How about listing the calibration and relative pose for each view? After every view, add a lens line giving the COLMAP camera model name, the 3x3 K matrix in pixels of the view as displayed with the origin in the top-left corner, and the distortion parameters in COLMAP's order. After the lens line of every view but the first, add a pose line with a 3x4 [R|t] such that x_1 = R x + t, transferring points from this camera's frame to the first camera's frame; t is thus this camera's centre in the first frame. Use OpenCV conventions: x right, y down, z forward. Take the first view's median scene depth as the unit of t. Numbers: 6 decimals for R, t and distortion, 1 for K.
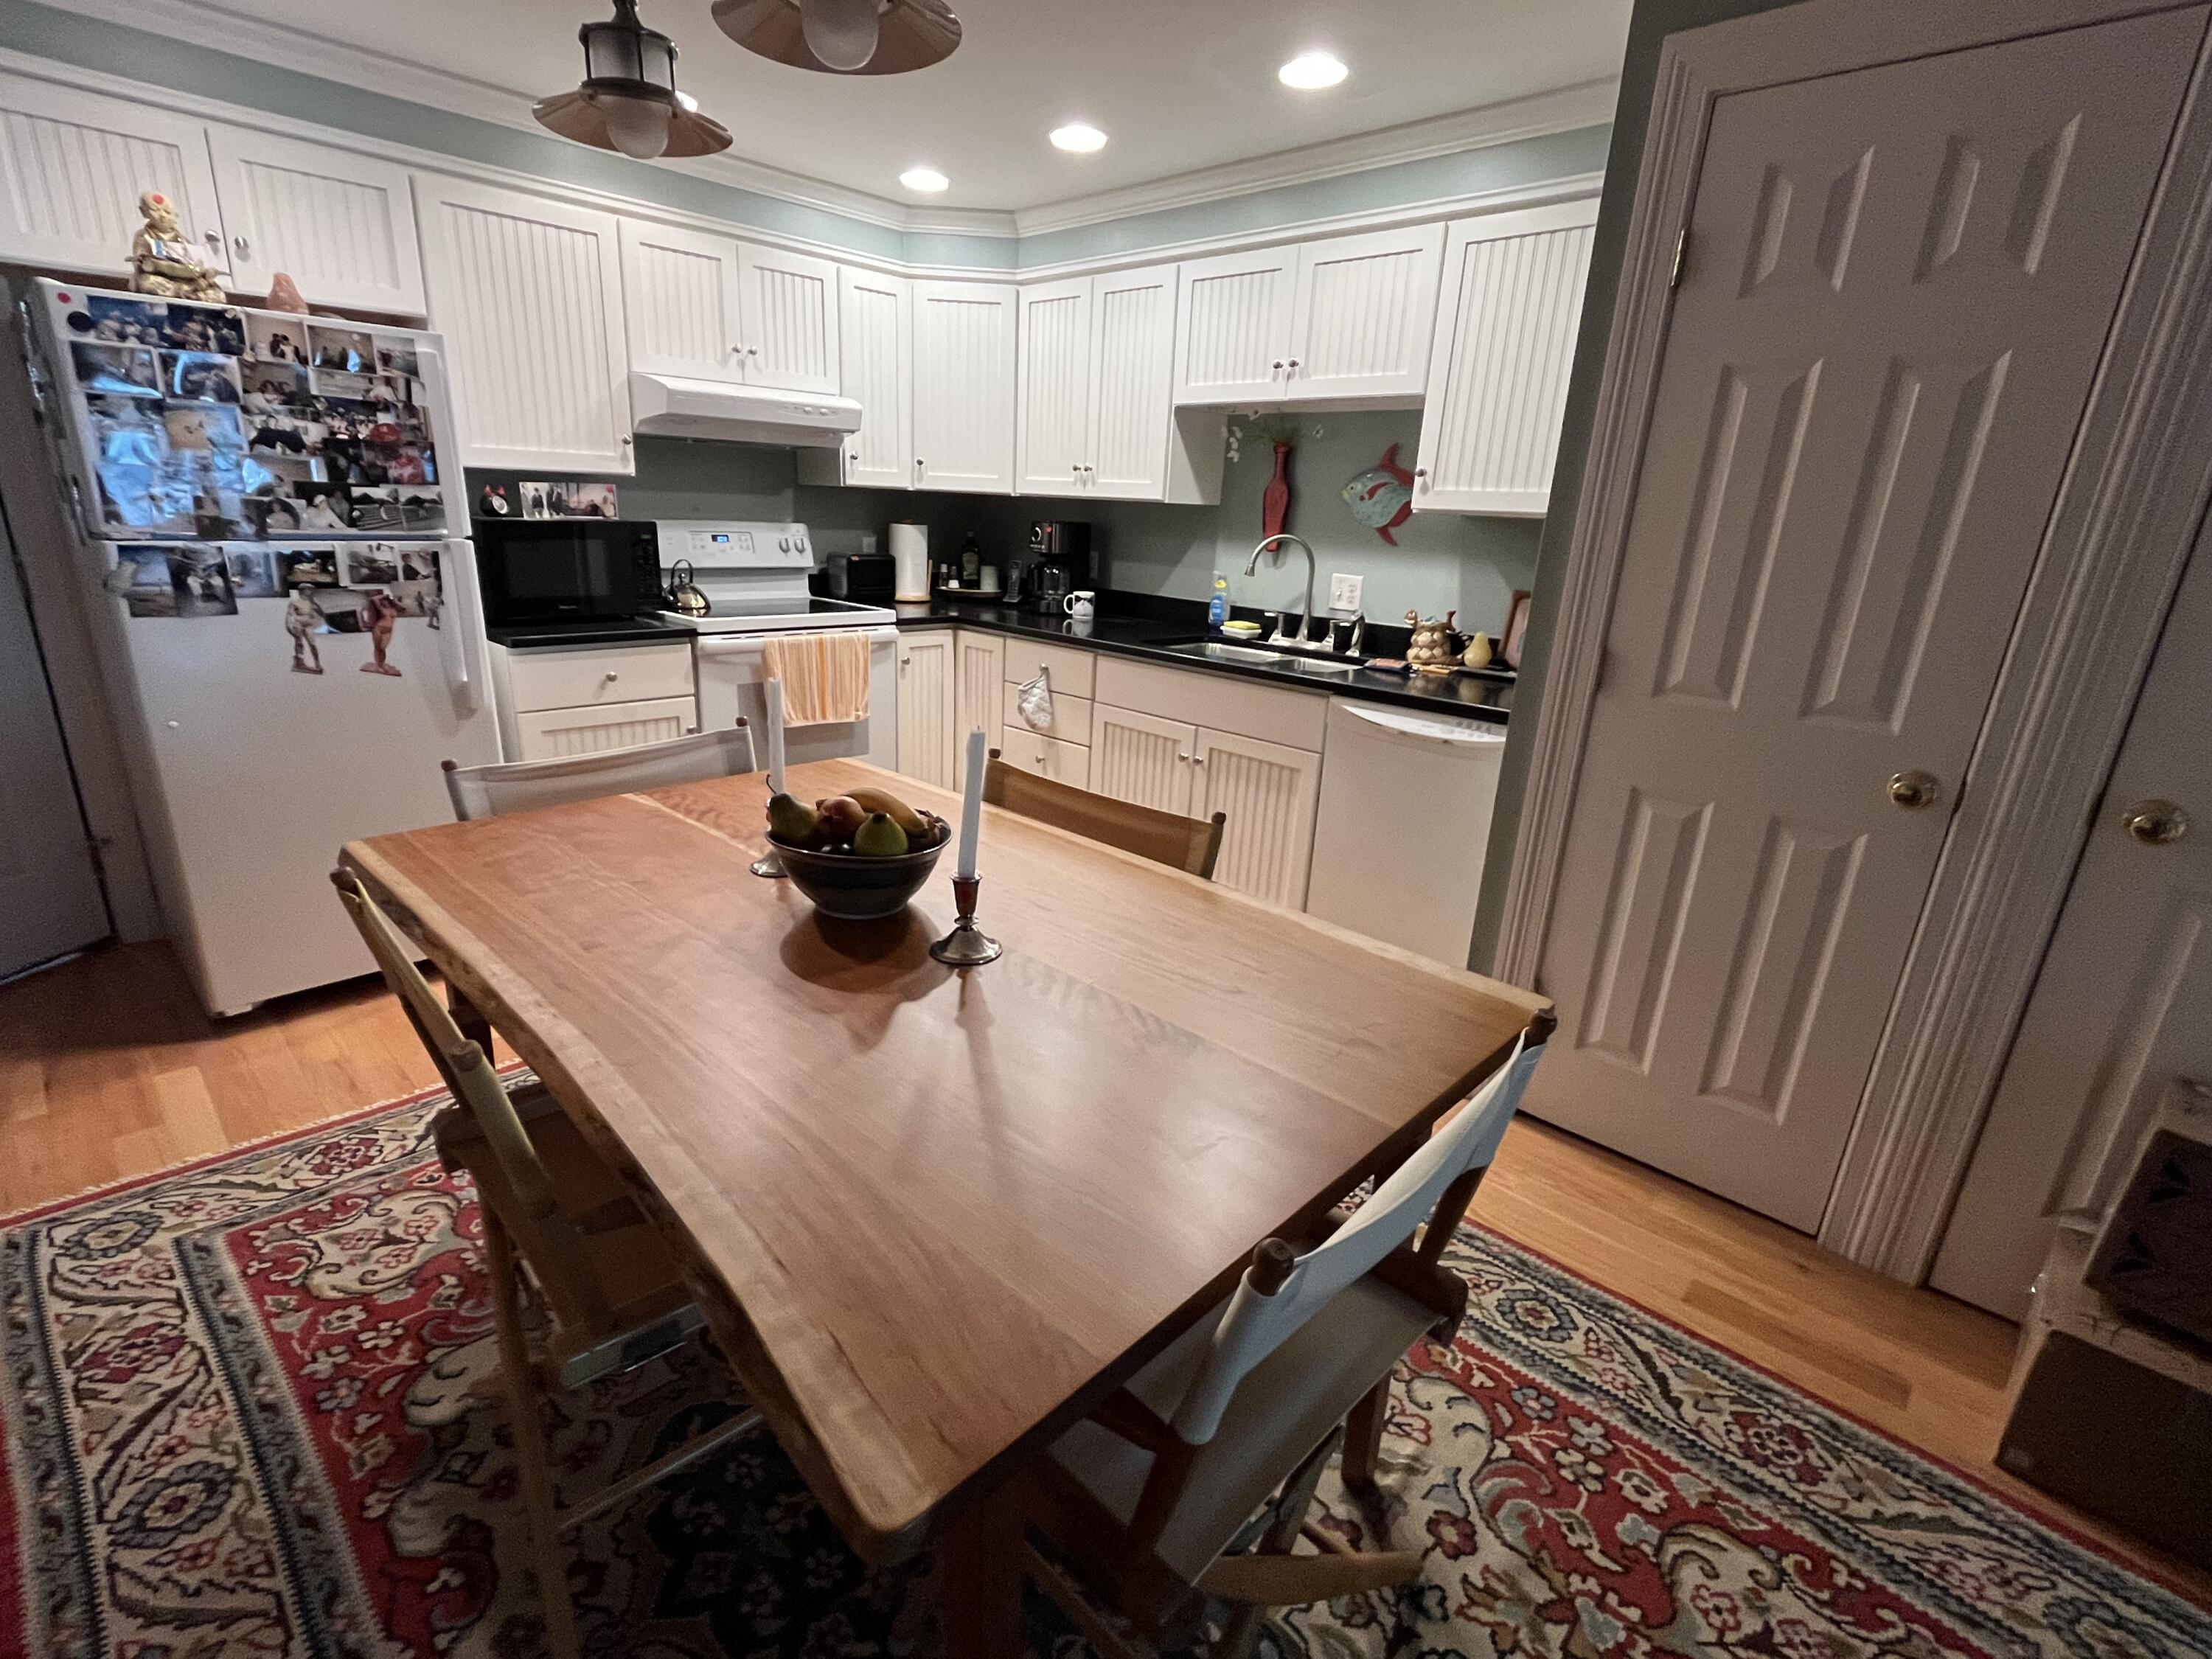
lens RADIAL K [[1013.4, 0, 1073.9], [0, 1013.4, 835.0], [0, 0, 1]] dist [-0.003820, 0.000123]
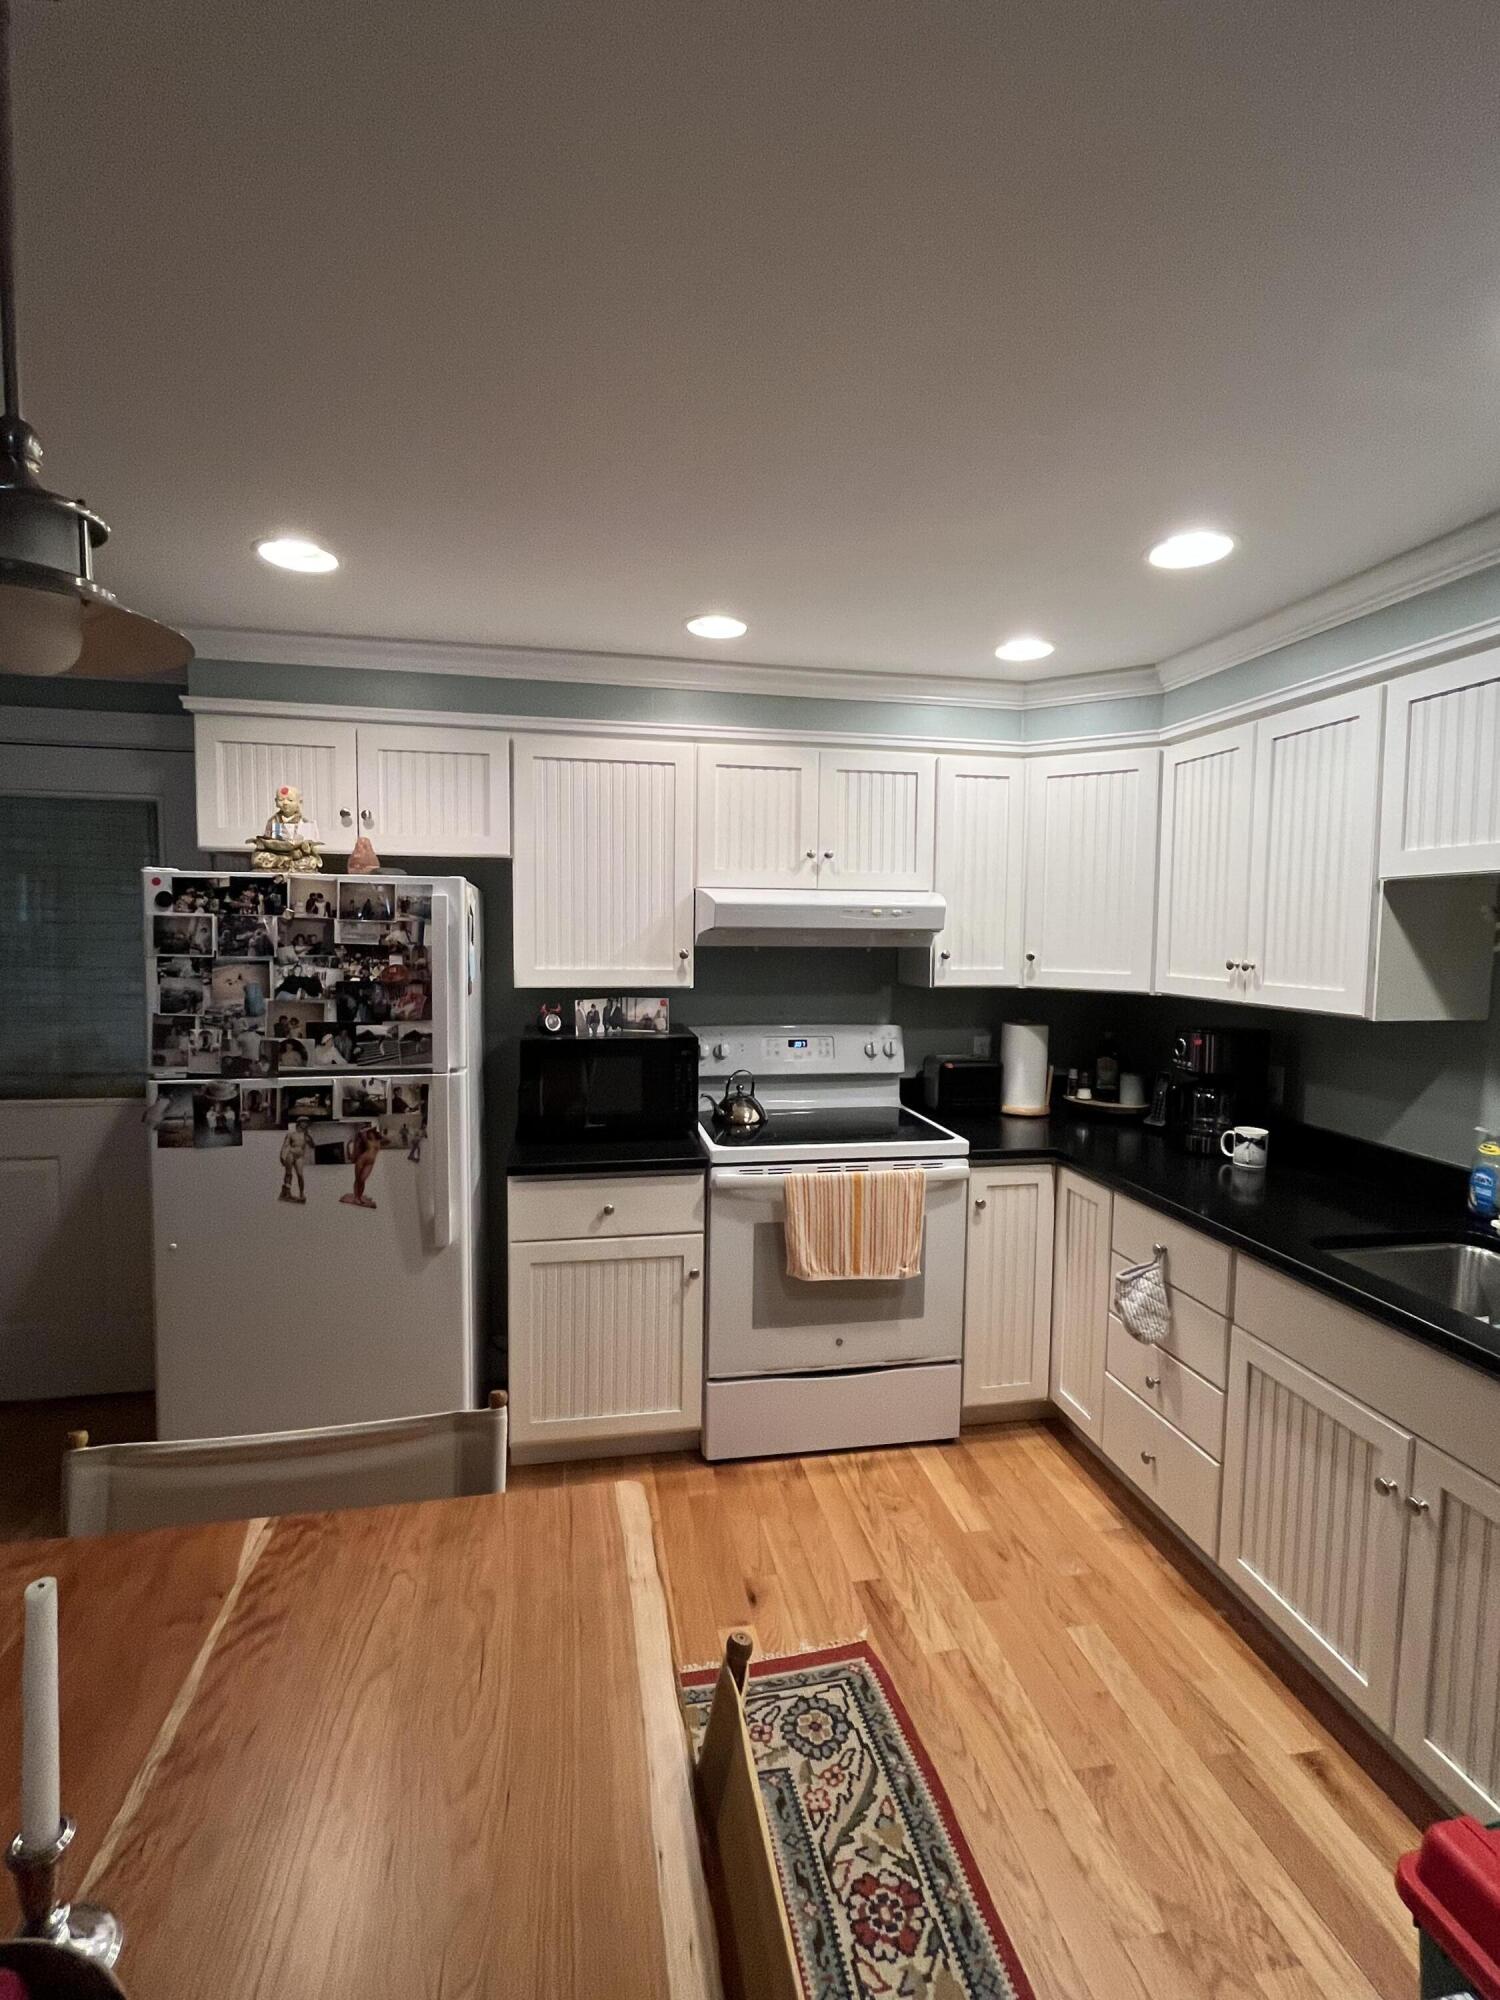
lens RADIAL K [[916.3, 0, 750.0], [0, 916.3, 1000.0], [0, 0, 1]] dist [-0.003820, 0.000123]
pose [[0.823977, 0.006435, -0.566586, 0.129782], [-0.151578, 0.965996, -0.209467, -0.220930], [0.545972, 0.258478, 0.796934, 0.443638]]
